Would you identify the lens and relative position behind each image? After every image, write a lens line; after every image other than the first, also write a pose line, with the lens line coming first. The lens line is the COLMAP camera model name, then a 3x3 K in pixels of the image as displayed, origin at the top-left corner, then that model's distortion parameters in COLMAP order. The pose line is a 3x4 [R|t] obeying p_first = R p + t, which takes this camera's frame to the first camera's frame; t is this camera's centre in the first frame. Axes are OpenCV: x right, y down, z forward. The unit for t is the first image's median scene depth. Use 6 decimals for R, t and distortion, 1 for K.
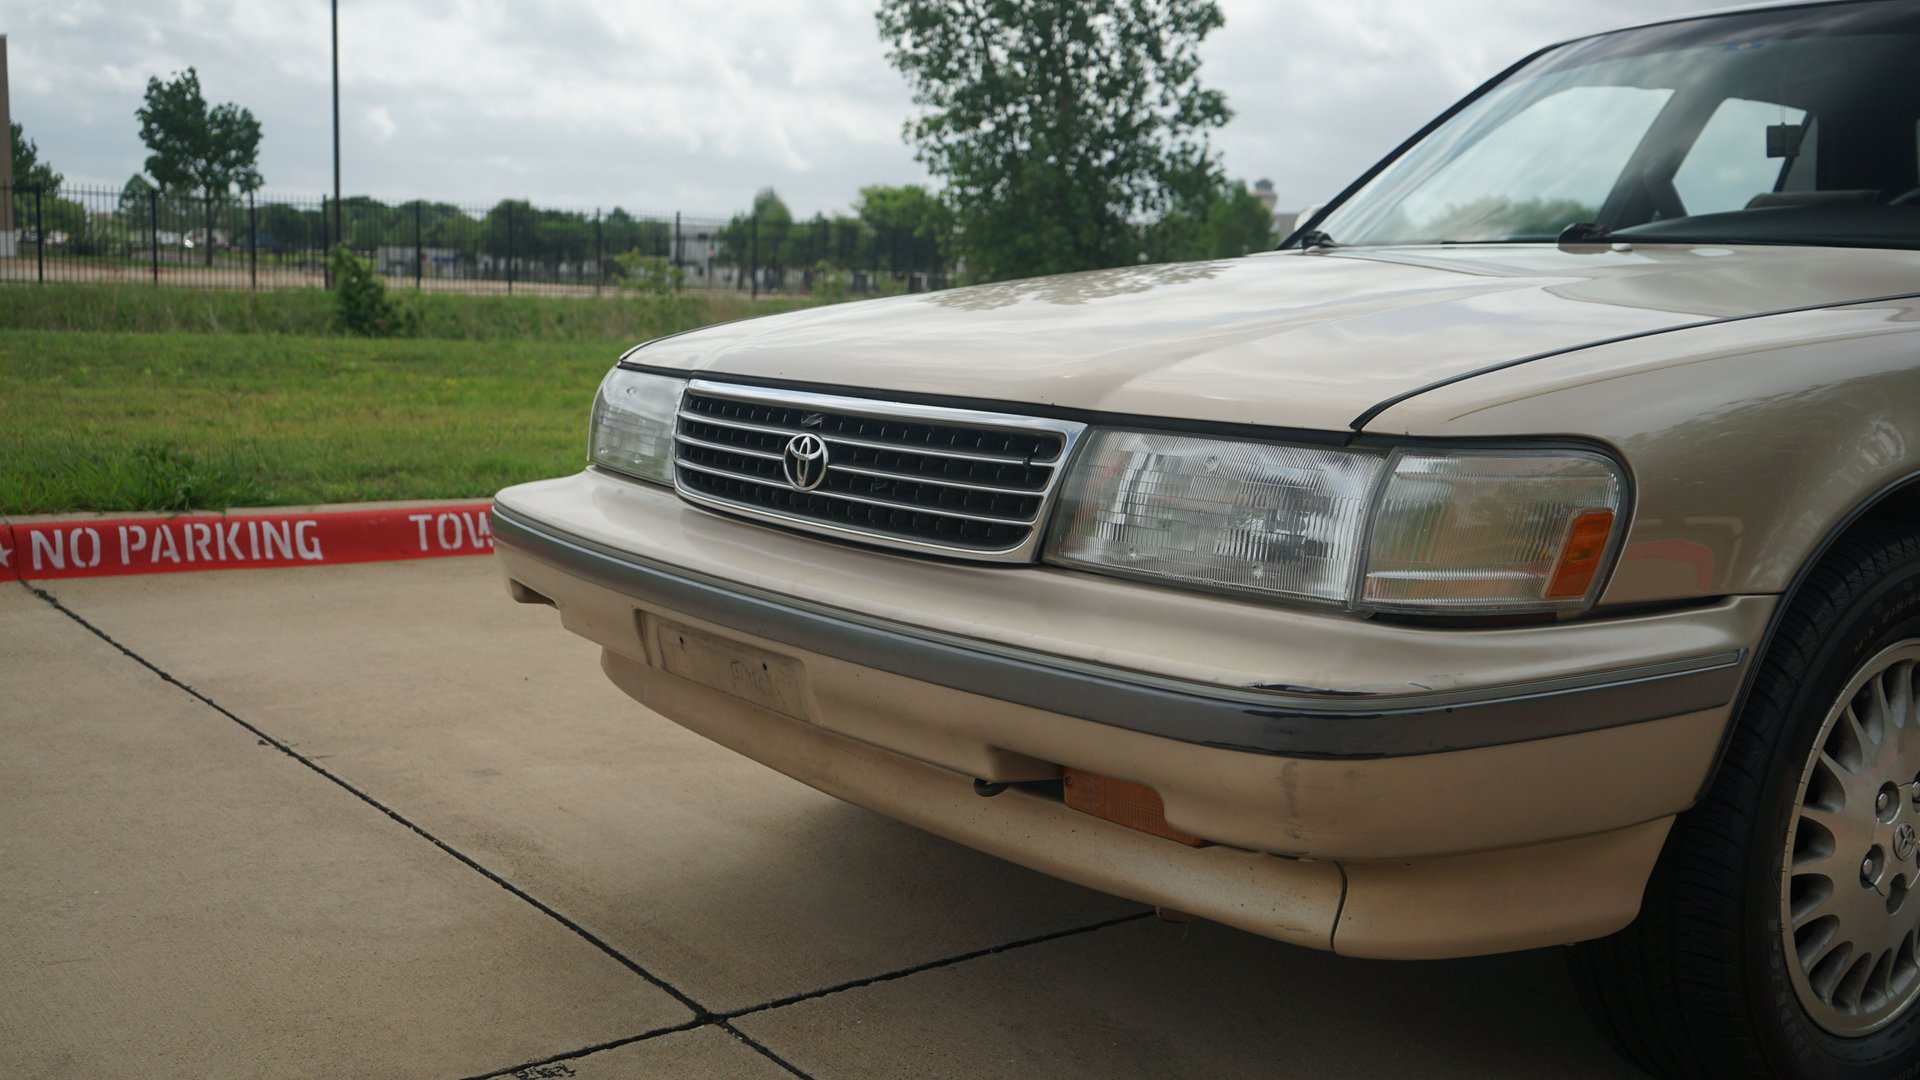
lens RADIAL K [[1906.4, 0, 960.0], [0, 1906.4, 540.0], [0, 0, 1]] dist [0.004835, 0.015581]
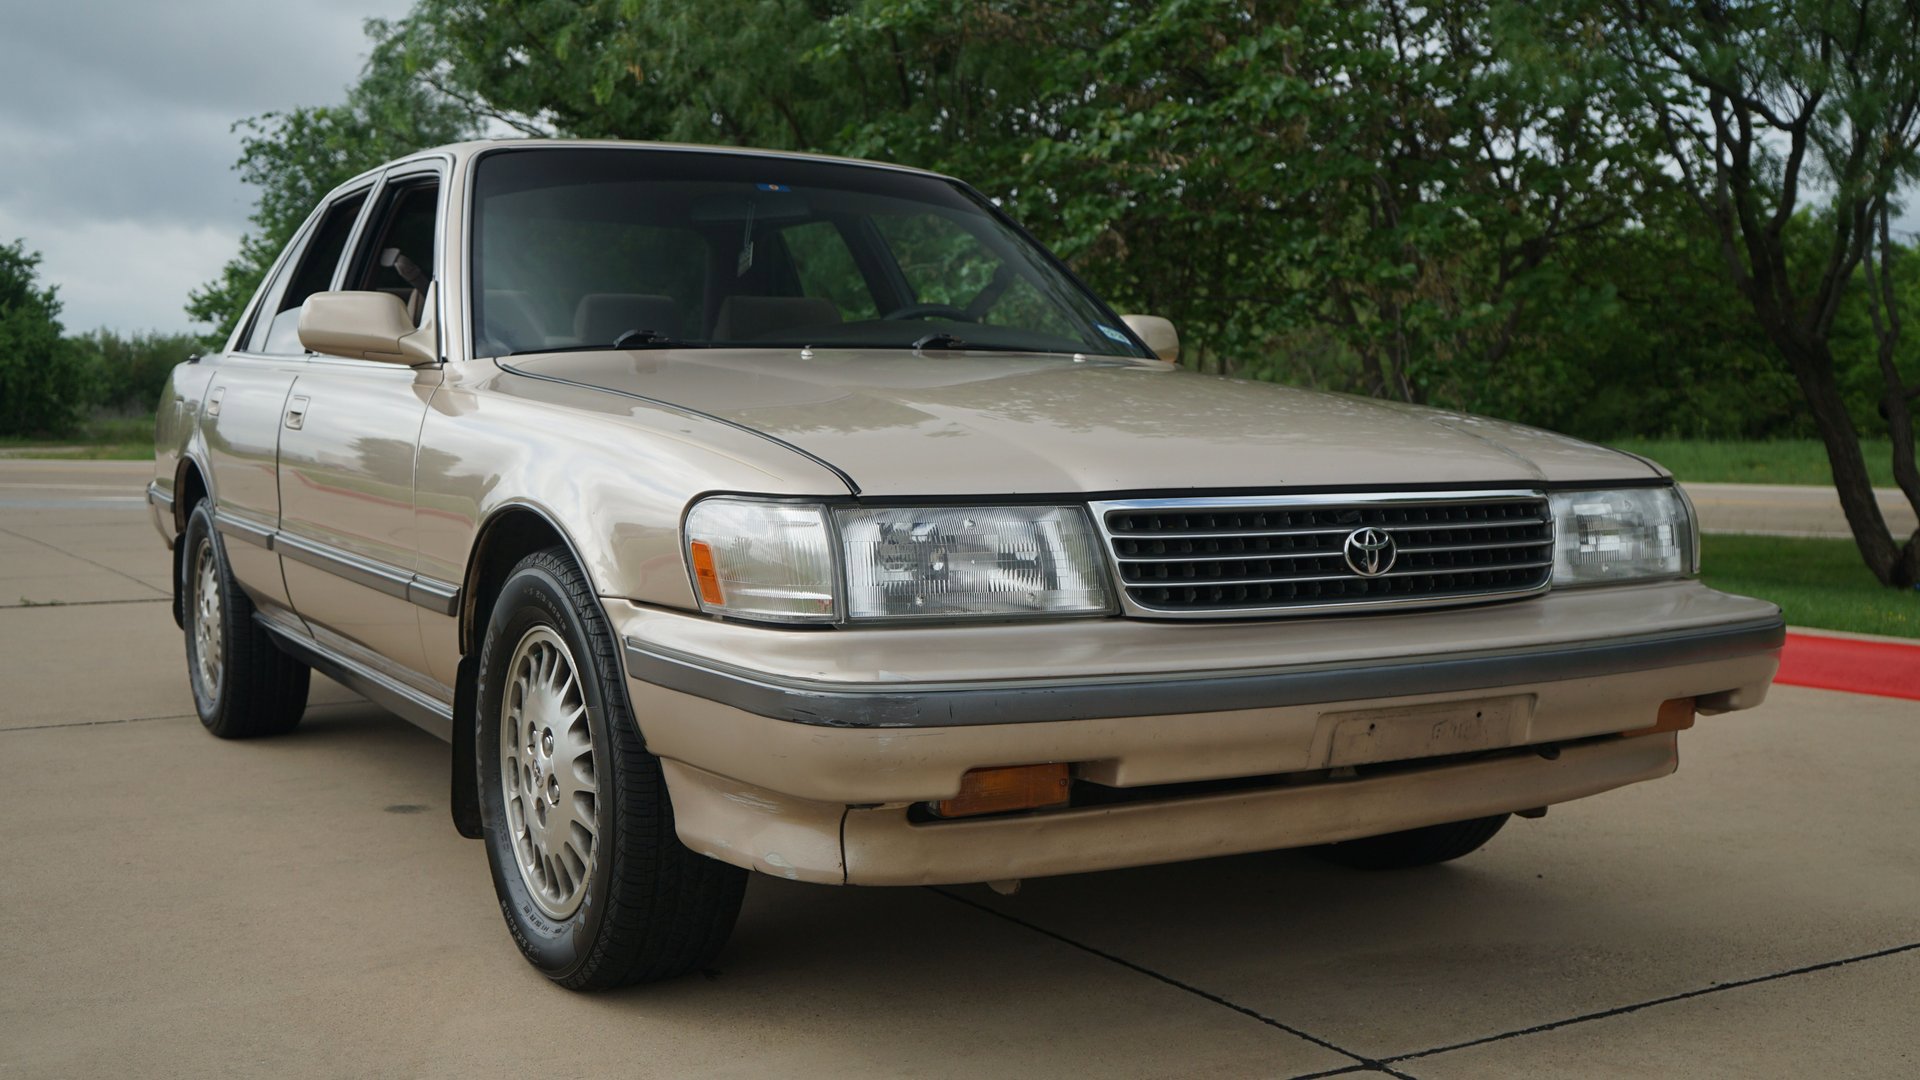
lens RADIAL K [[2046.9, 0, 985.3], [0, 2046.9, 544.7], [0, 0, 1]] dist [0.014035, -0.002955]
pose [[0.086571, -0.096835, 0.991528, -0.639906], [0.128585, 0.988026, 0.085266, -0.086875], [-0.987913, 0.120114, 0.097985, 0.530068]]
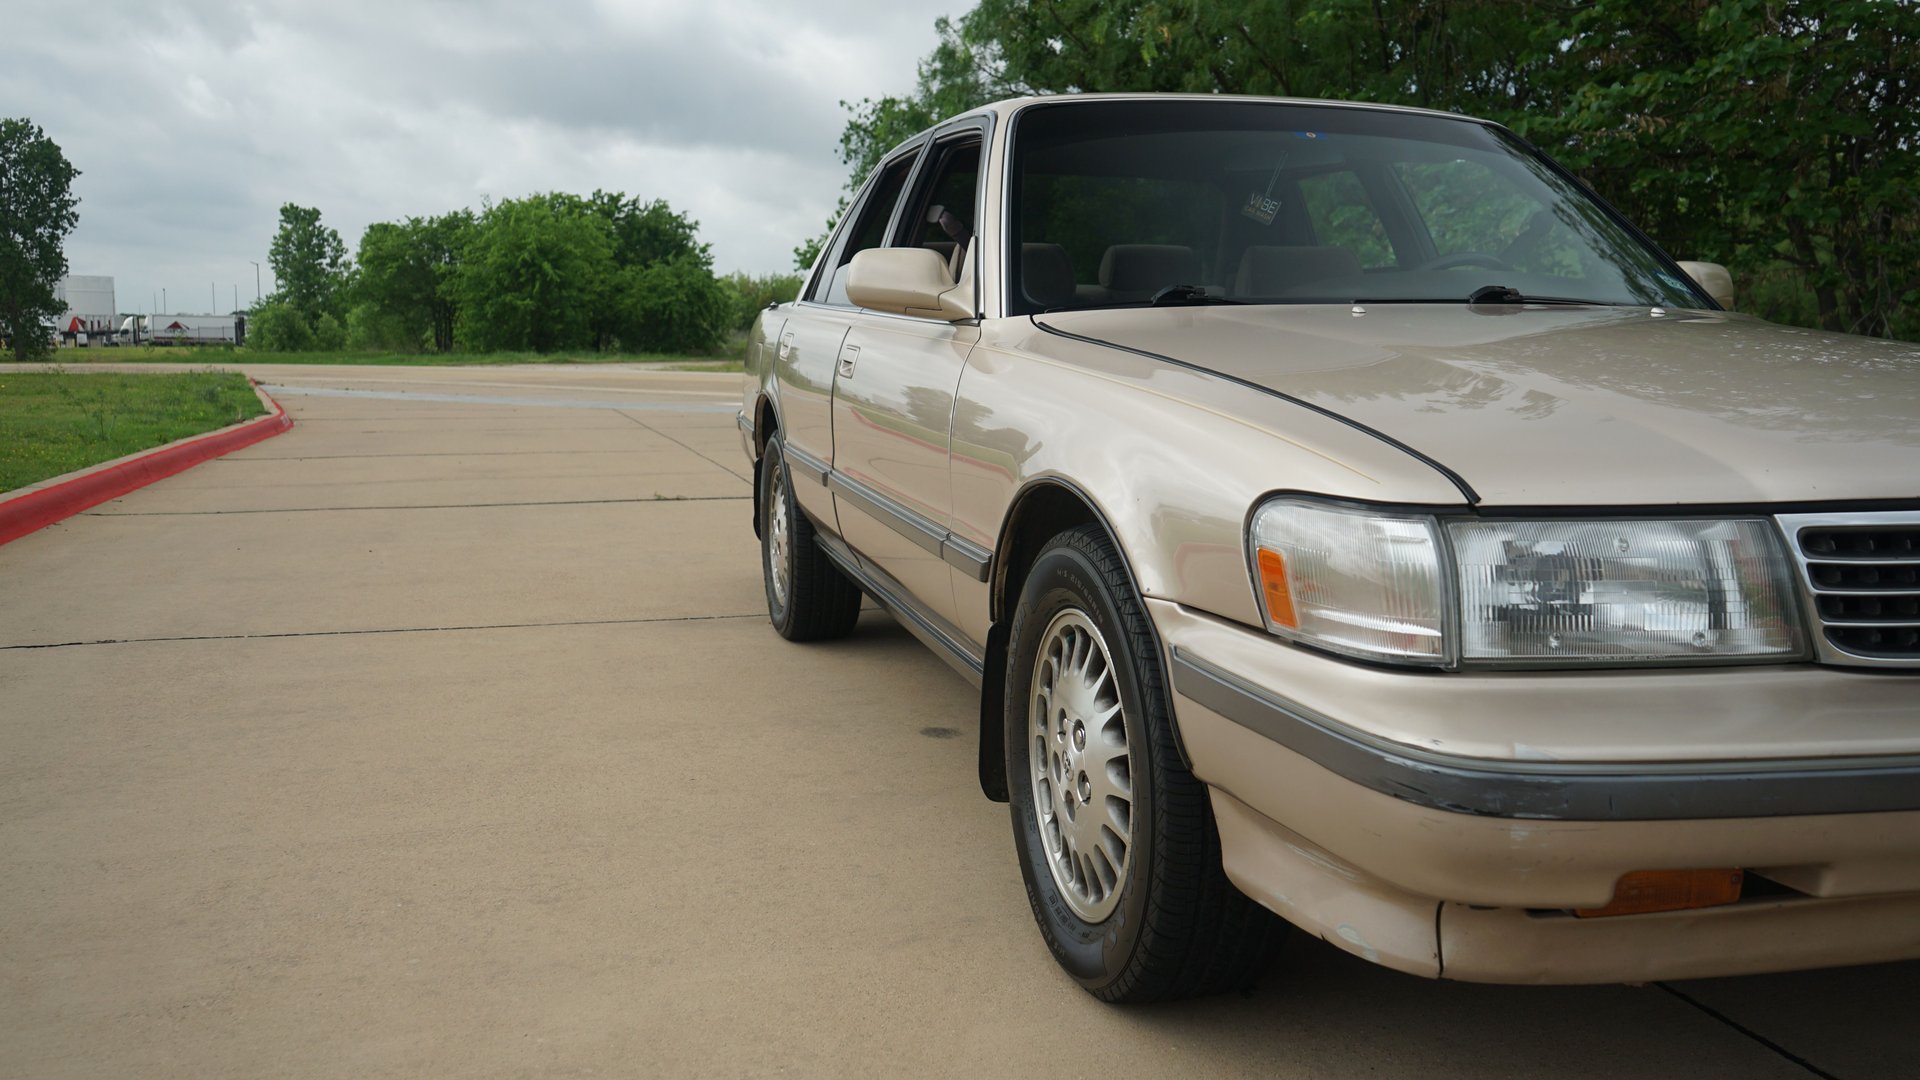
lens RADIAL K [[1608.5, 0, 960.0], [0, 1608.5, 540.0], [0, 0, 1]] dist [0.007747, 0.014626]
pose [[0.351097, -0.150927, 0.924095, -0.460053], [0.126907, 0.985487, 0.112737, -0.102633], [-0.927699, 0.077693, 0.365156, 0.591848]]
